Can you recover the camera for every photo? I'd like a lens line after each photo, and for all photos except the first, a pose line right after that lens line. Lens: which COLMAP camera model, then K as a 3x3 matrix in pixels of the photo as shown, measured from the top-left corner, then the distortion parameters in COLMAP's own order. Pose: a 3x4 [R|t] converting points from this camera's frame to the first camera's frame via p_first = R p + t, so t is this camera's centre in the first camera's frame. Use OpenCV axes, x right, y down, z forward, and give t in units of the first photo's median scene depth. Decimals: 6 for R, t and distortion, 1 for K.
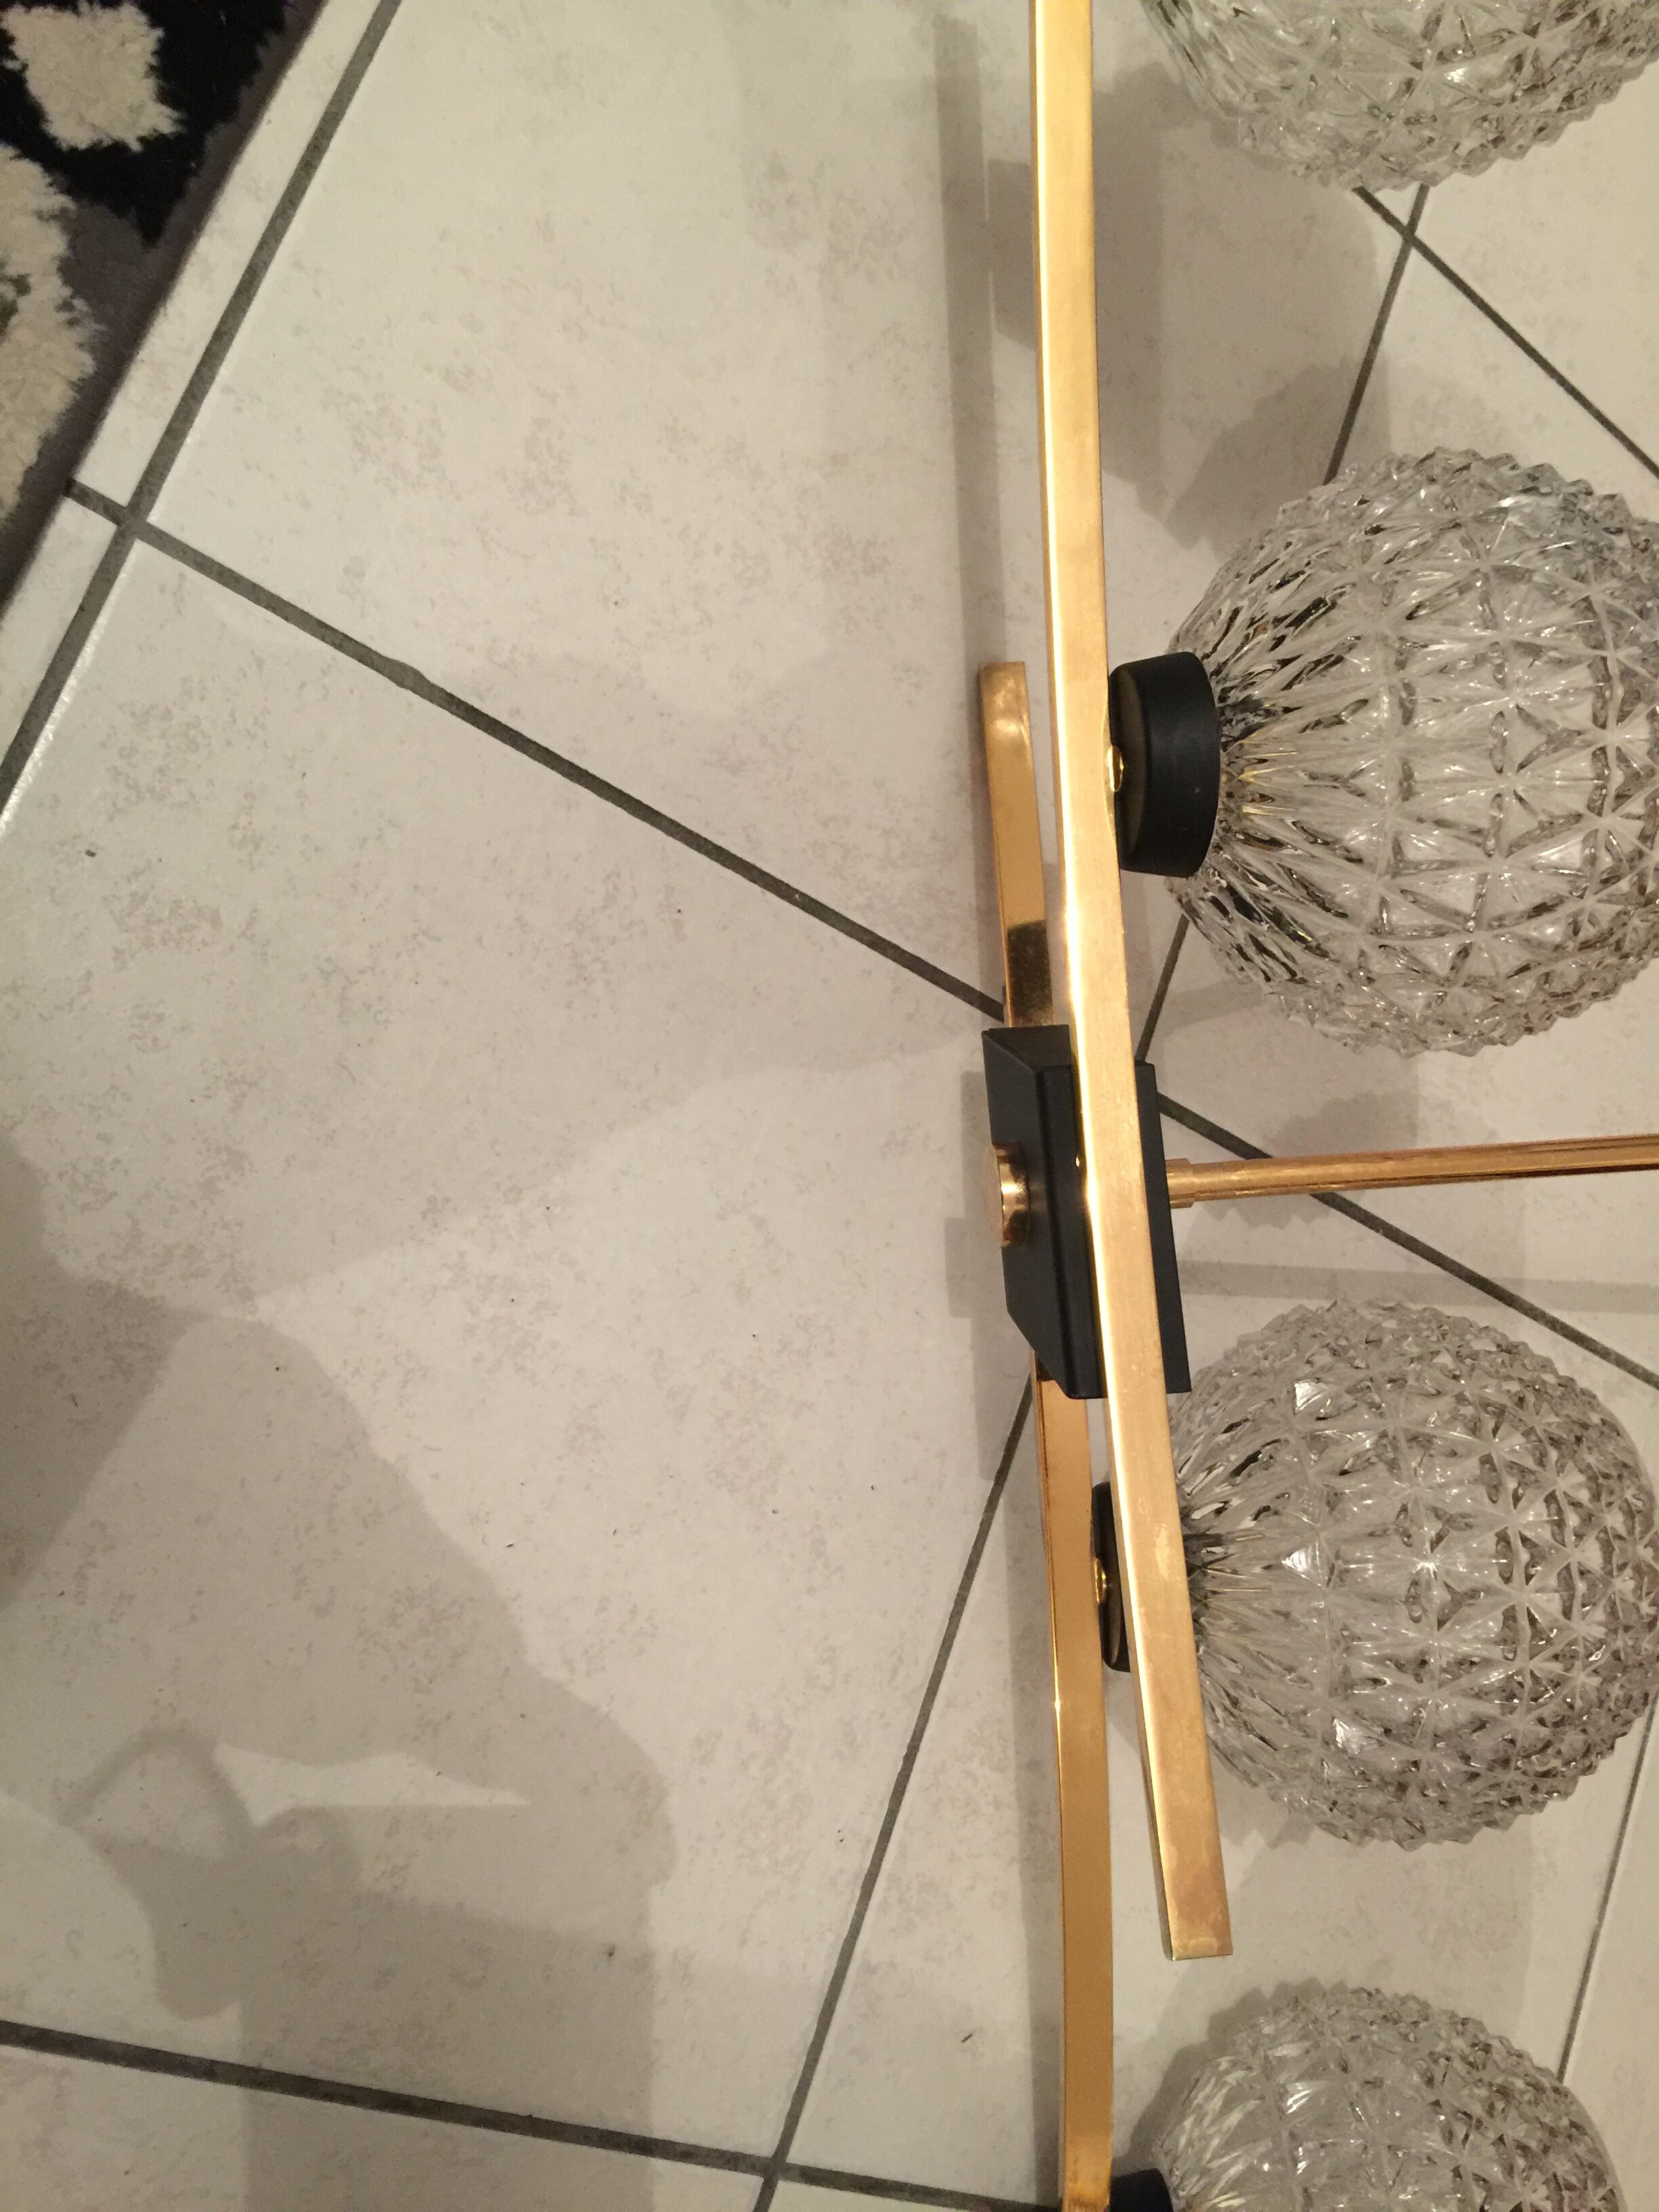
lens RADIAL K [[1875.1, 0, 845.6], [0, 1875.1, 1096.5], [0, 0, 1]] dist [0.081322, -0.153804]
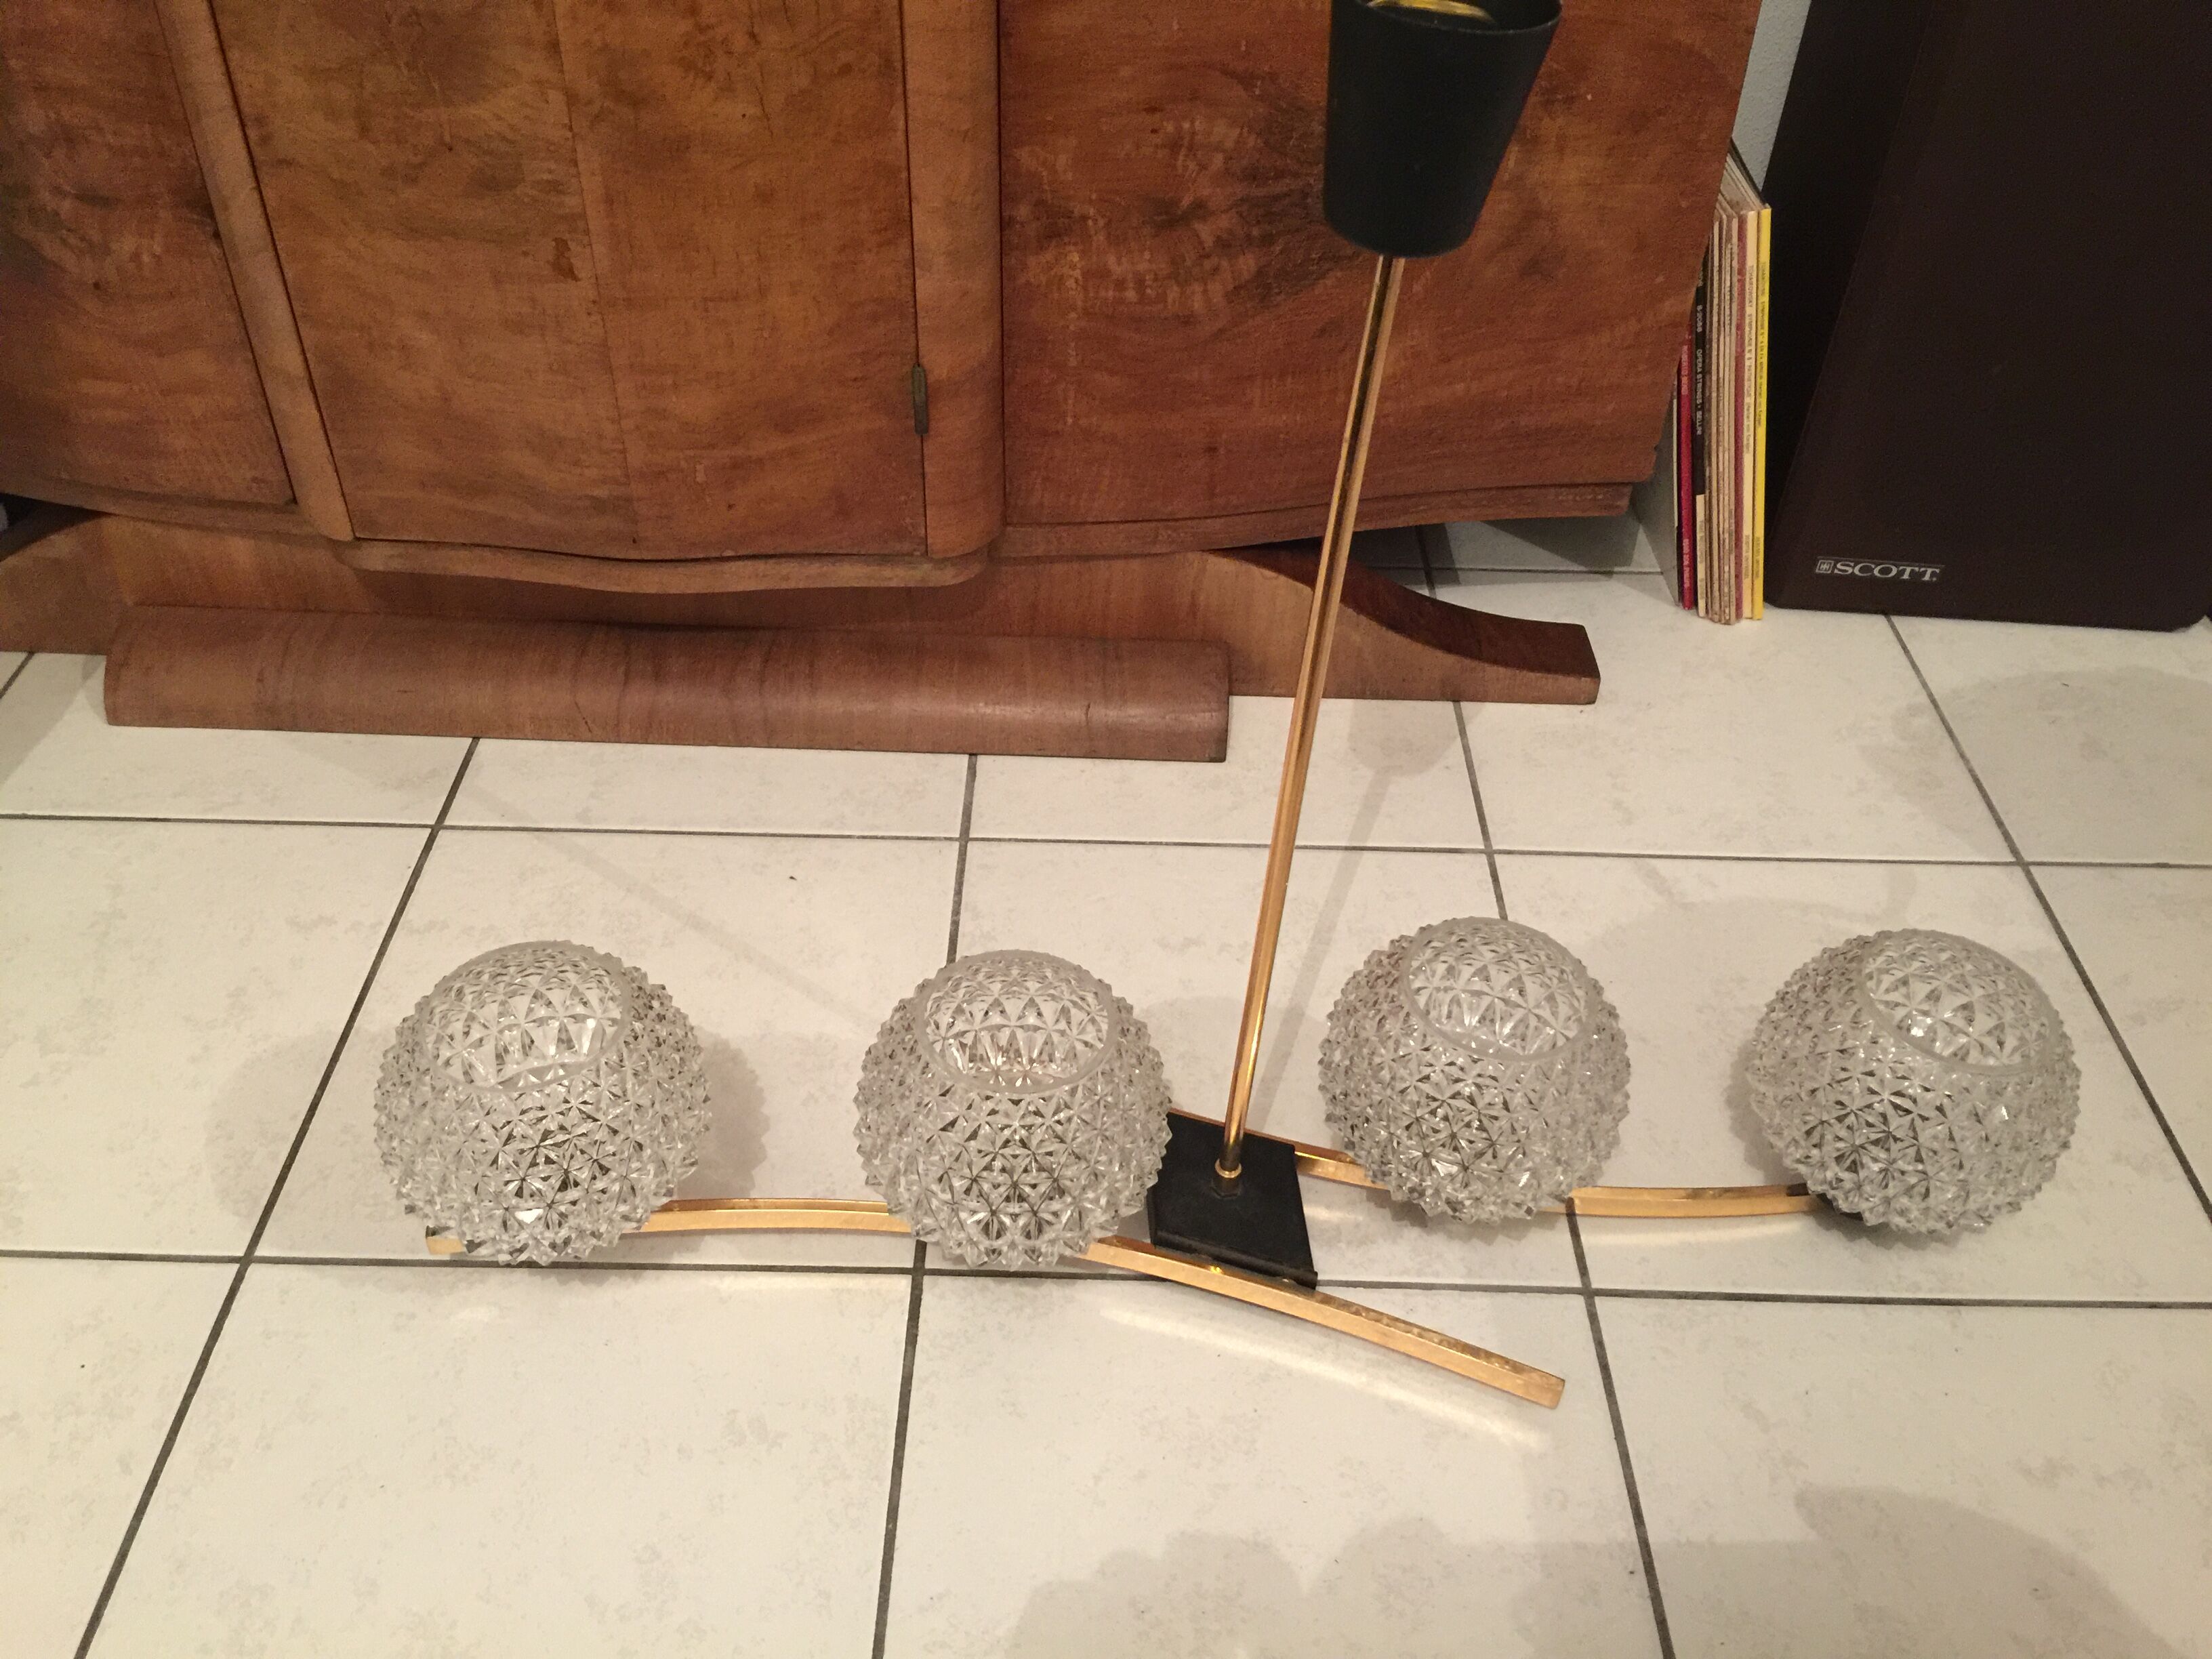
lens RADIAL K [[1875.1, 0, 1082.3], [0, 1875.1, 817.0], [0, 0, 1]] dist [0.081322, -0.153804]
pose [[-0.310788, -0.911587, 0.269110, 0.041318], [0.922913, -0.221732, 0.314750, -0.345878], [-0.227251, 0.346185, 0.910227, -0.691625]]
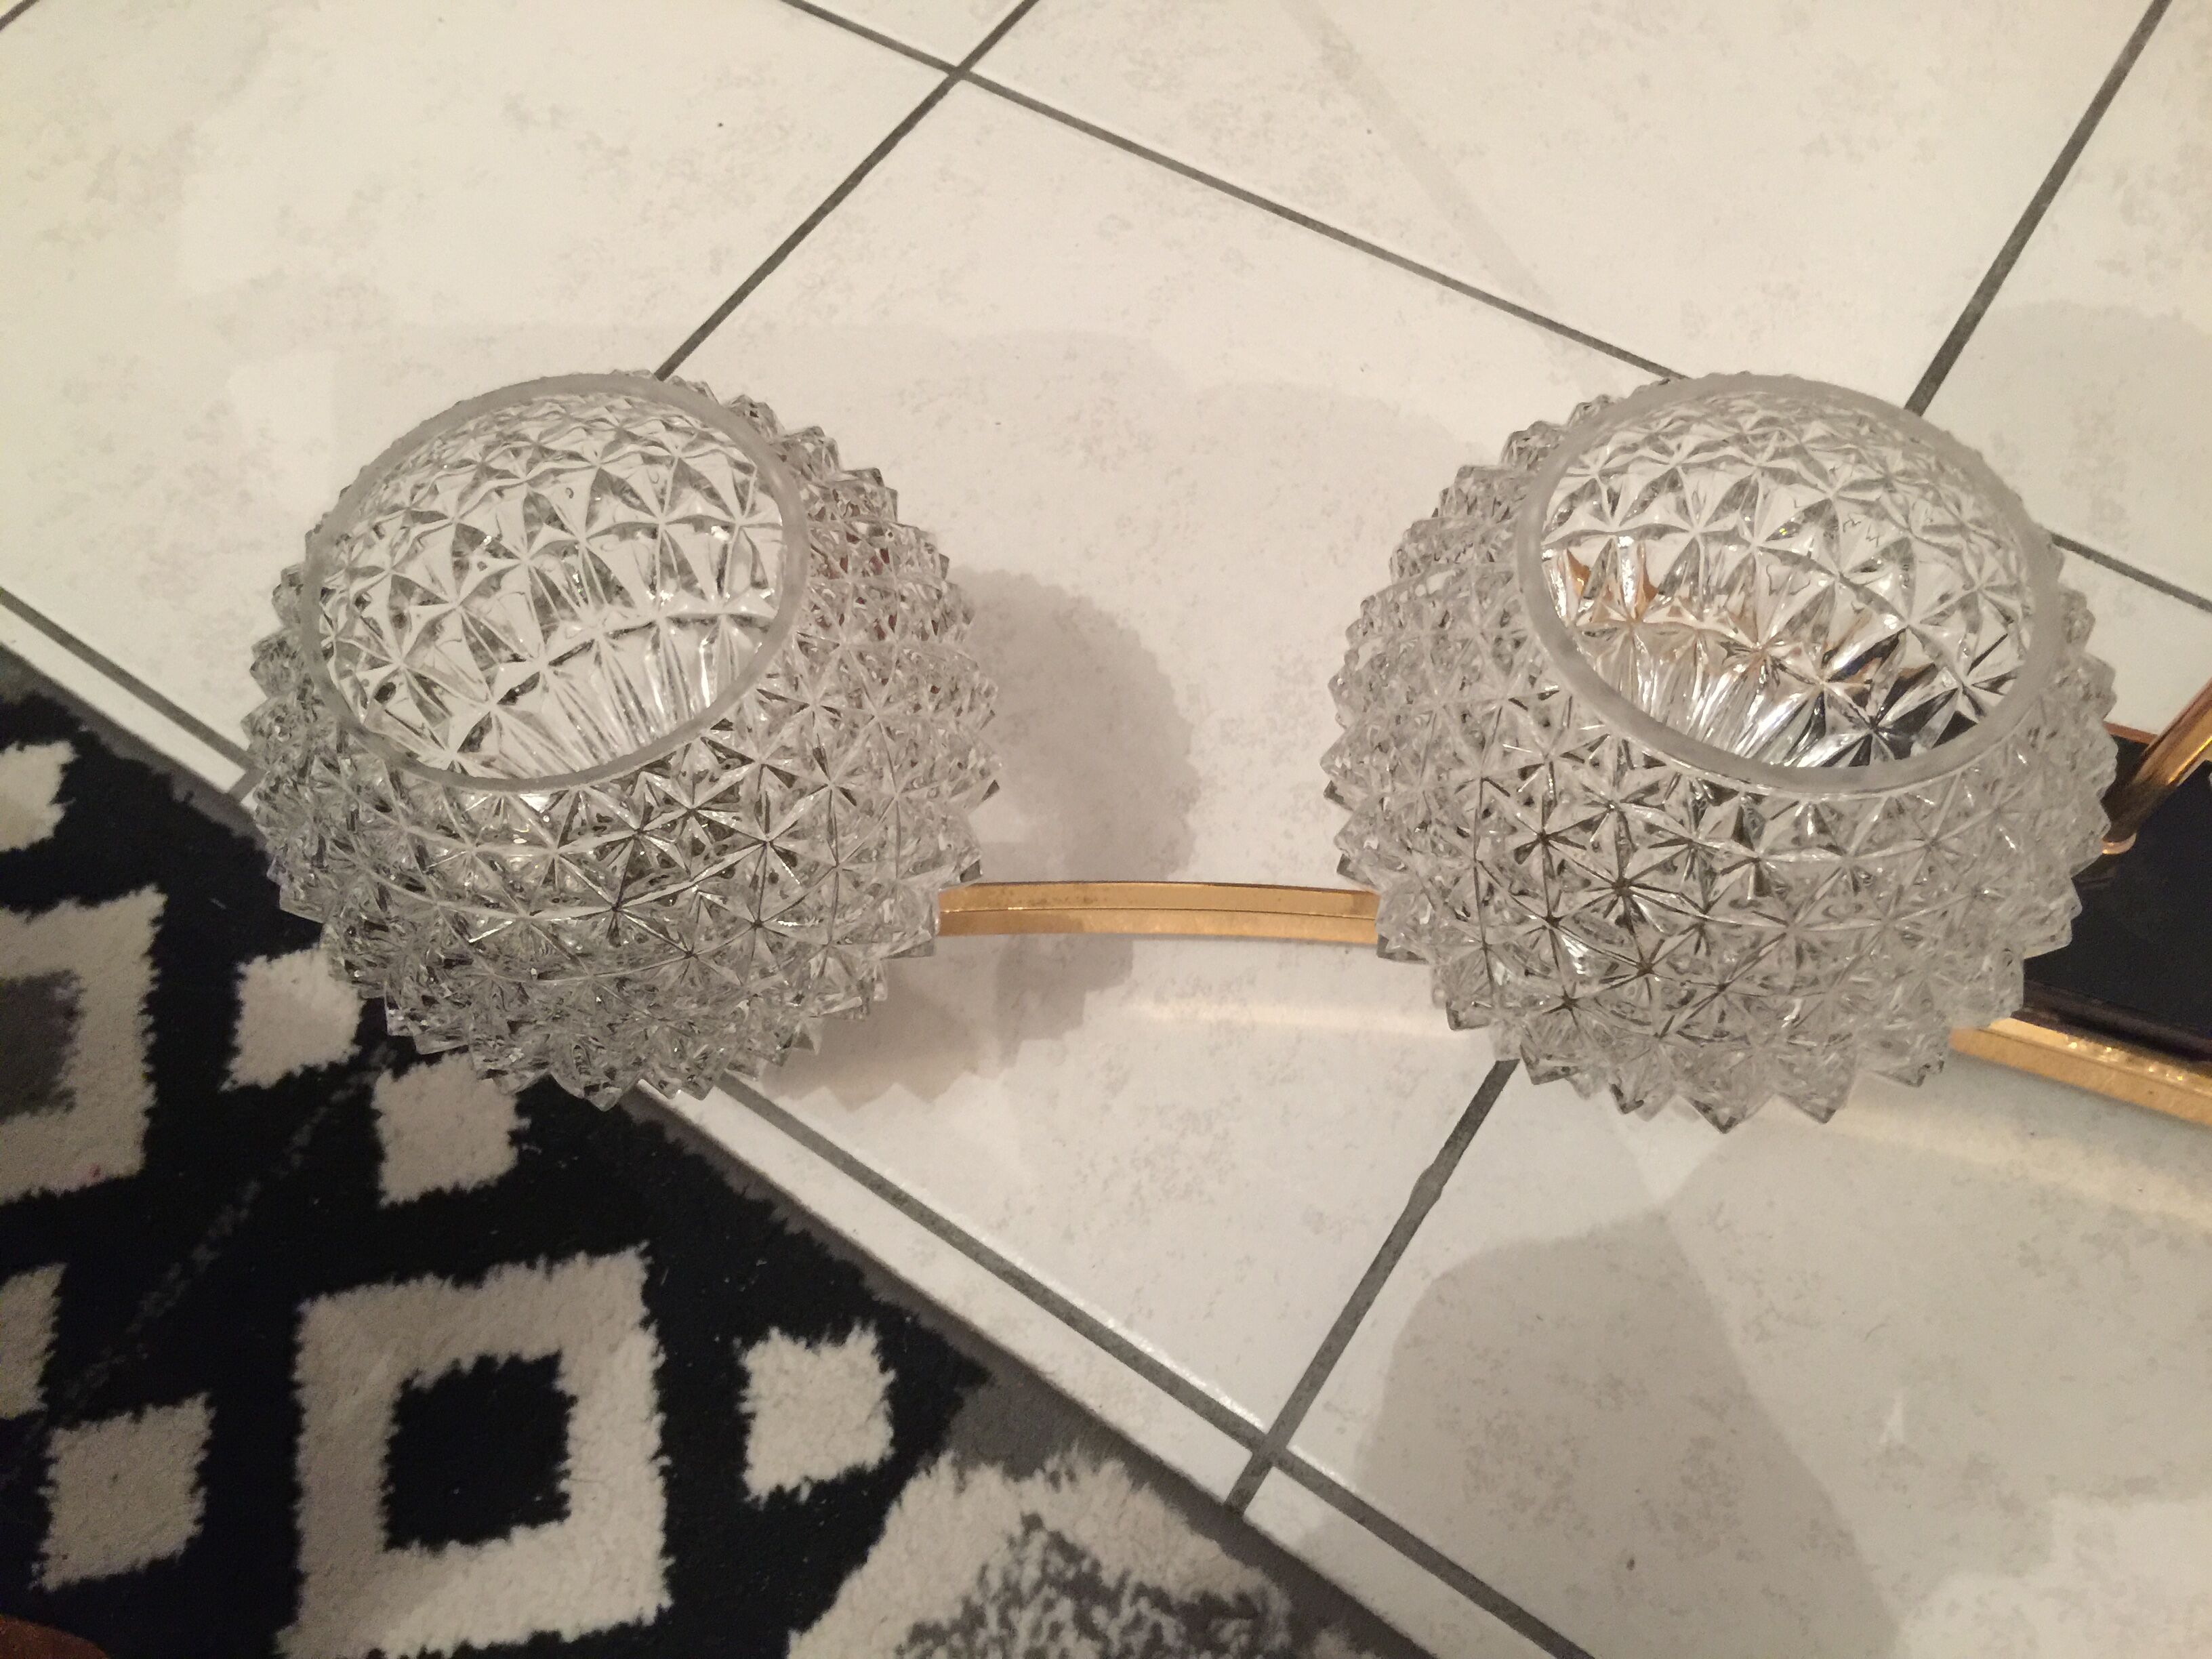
lens RADIAL K [[1875.1, 0, 1096.5], [0, 1875.1, 815.0], [0, 0, 1]] dist [0.081322, -0.153804]
pose [[0.137921, -0.989197, -0.049675, -0.025758], [0.981406, 0.143250, -0.127757, -0.282300], [0.133493, -0.031131, 0.990561, 0.058286]]
